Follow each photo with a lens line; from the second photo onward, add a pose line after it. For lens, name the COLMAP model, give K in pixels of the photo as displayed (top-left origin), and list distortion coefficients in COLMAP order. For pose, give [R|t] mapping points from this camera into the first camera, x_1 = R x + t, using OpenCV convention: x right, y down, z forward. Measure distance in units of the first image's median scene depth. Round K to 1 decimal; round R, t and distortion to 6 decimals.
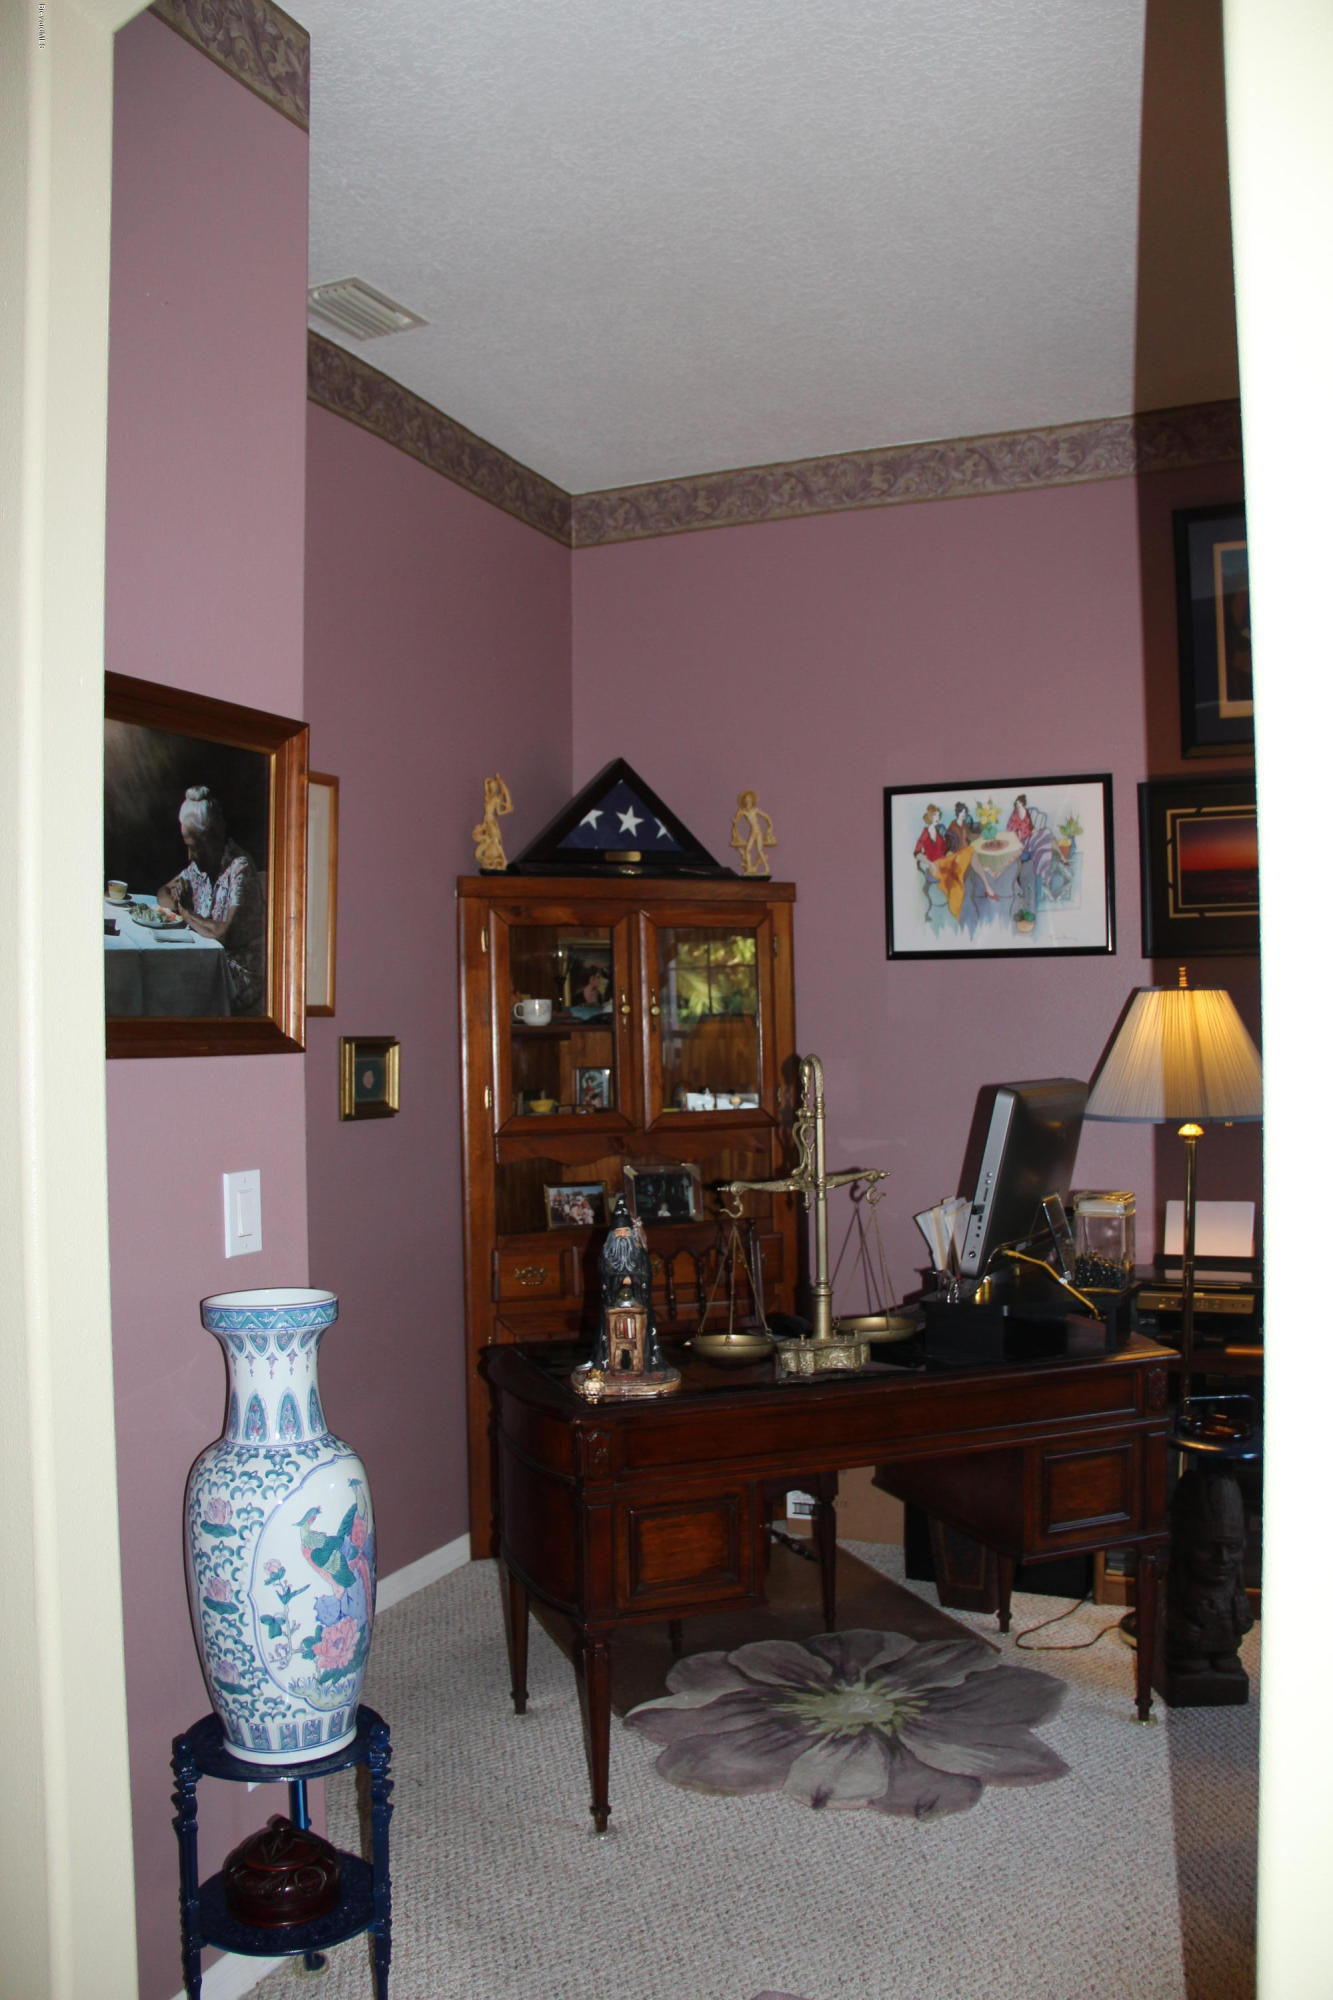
lens RADIAL K [[1634.0, 0, 666.5], [0, 1634.0, 1000.0], [0, 0, 1]] dist [-0.174523, 0.119487]
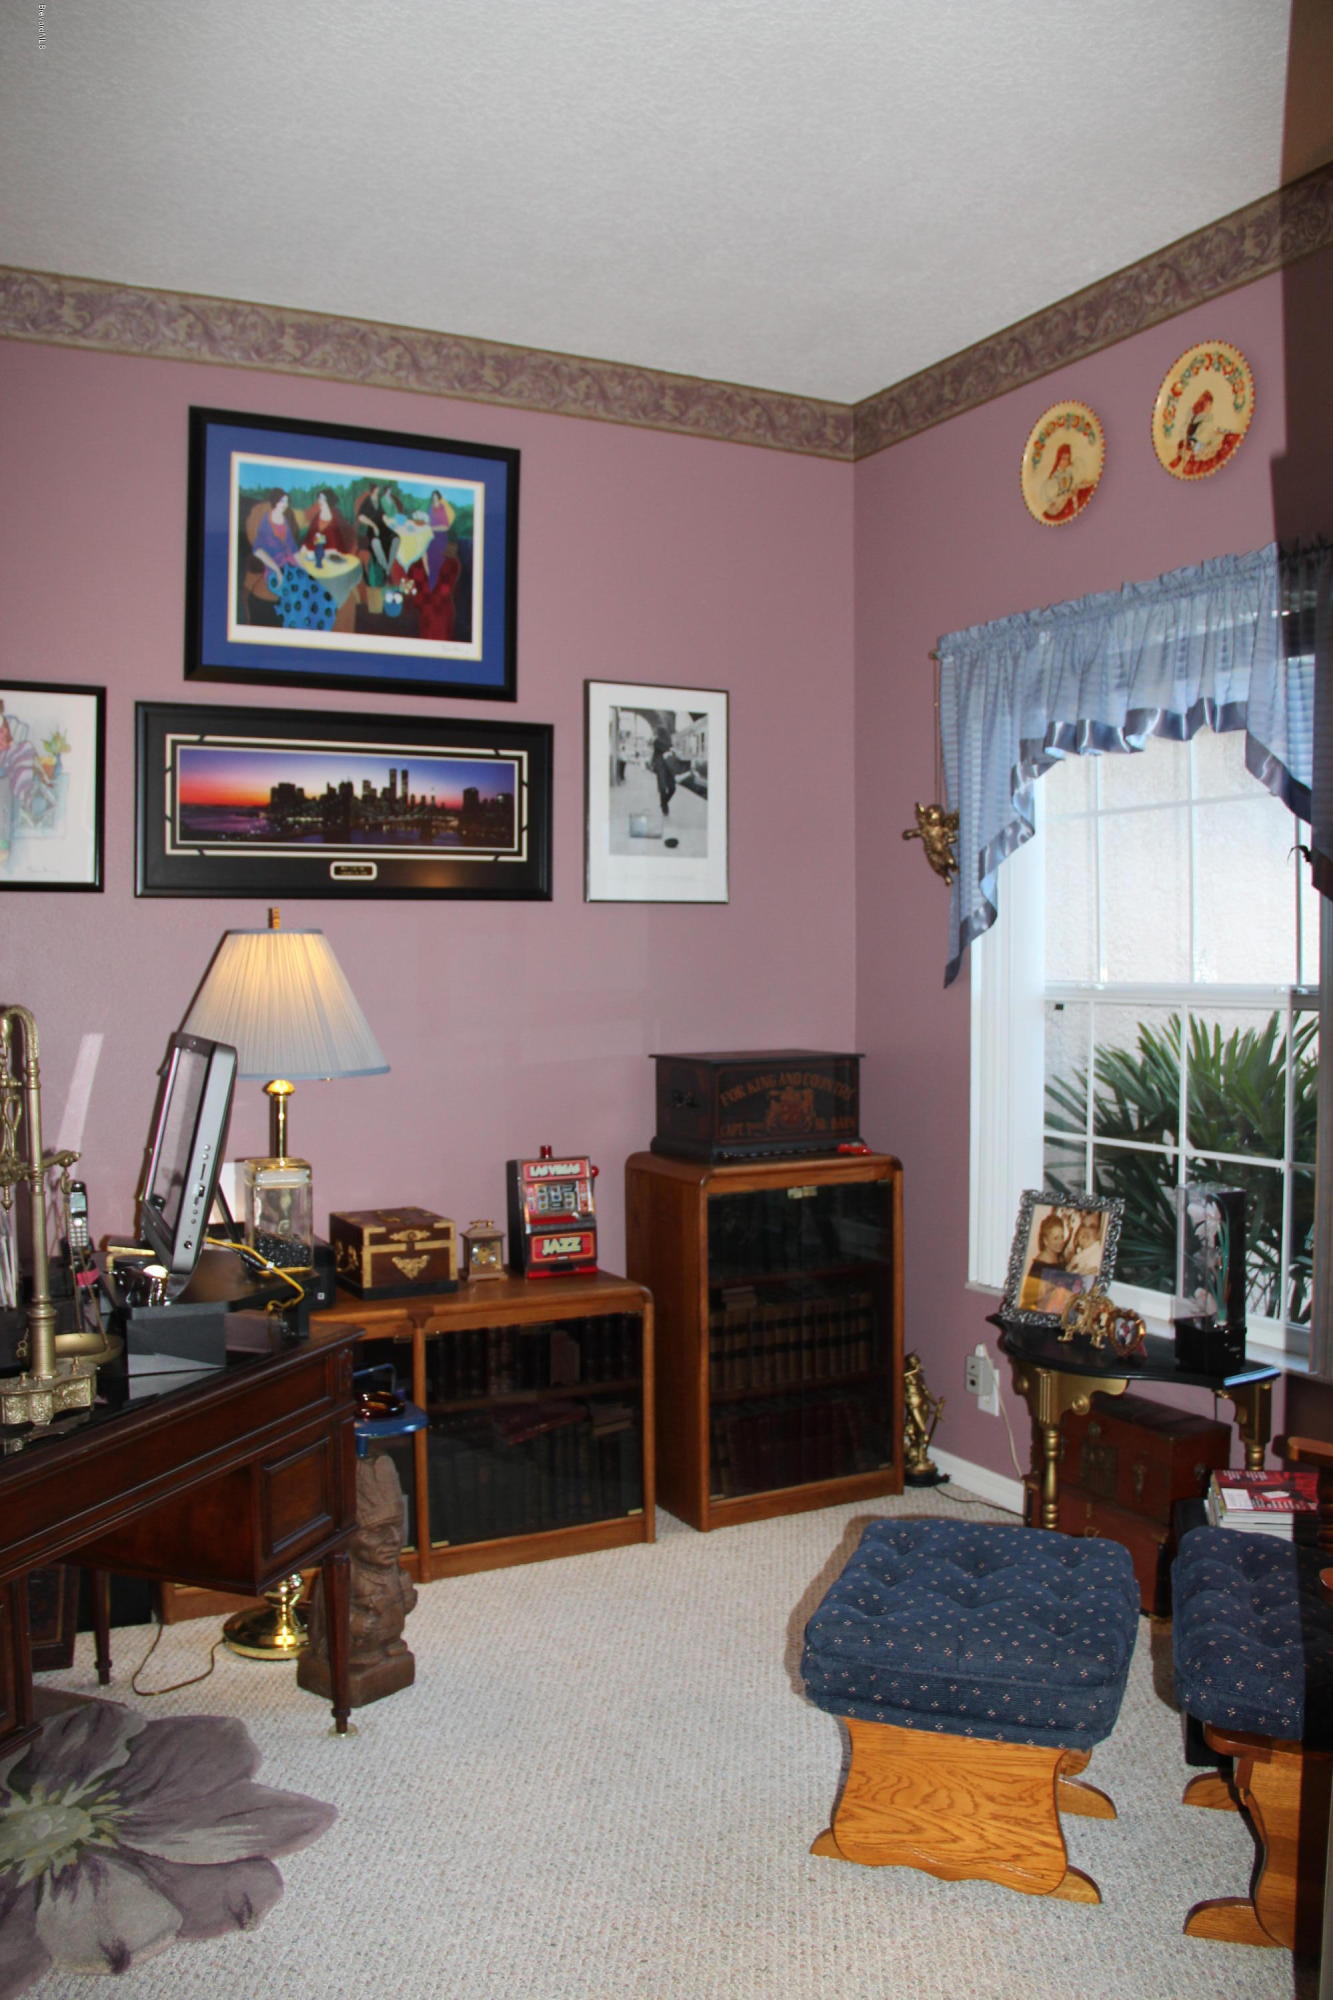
lens RADIAL K [[1634.0, 0, 666.5], [0, 1634.0, 1000.0], [0, 0, 1]] dist [-0.174523, 0.119487]
pose [[0.621705, -0.006675, 0.783223, -0.223019], [-0.016490, 0.999630, 0.021609, 0.006964], [-0.783078, -0.026350, 0.621365, 0.218482]]
